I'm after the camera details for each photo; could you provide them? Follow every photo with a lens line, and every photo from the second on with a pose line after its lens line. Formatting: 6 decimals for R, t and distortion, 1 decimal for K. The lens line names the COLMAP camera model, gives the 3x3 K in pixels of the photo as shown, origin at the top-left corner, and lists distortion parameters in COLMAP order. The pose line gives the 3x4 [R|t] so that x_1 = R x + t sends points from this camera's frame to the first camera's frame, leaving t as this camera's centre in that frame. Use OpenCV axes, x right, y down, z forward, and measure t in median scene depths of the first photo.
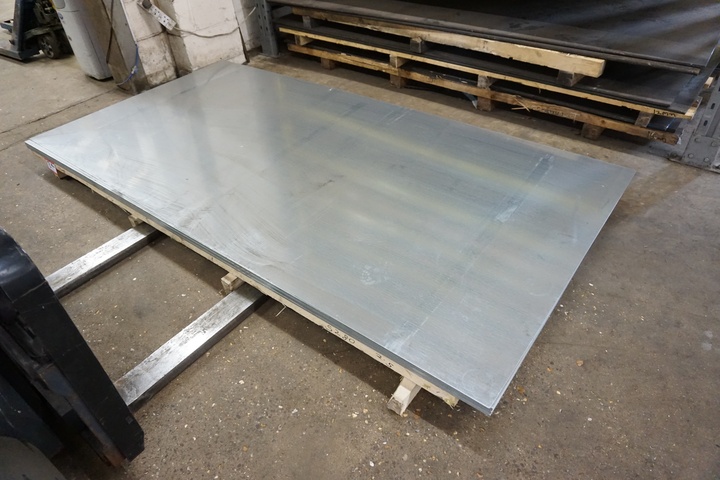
lens RADIAL K [[472.8, 0, 360.0], [0, 472.8, 240.0], [0, 0, 1]] dist [-0.001511, 0.000536]
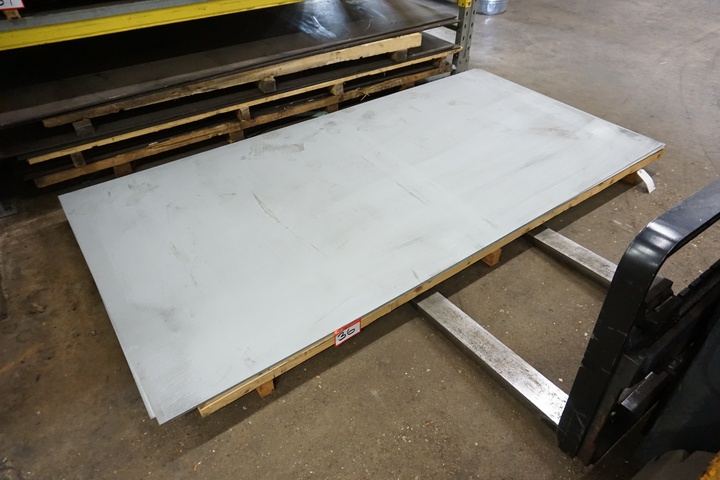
lens RADIAL K [[472.8, 0, 360.0], [0, 472.8, 240.0], [0, 0, 1]] dist [-0.001511, 0.000536]
pose [[0.274737, -0.568420, 0.775512, -0.732594], [0.613678, 0.724572, 0.313679, -0.375936], [-0.740216, 0.389736, 0.547893, 0.480319]]
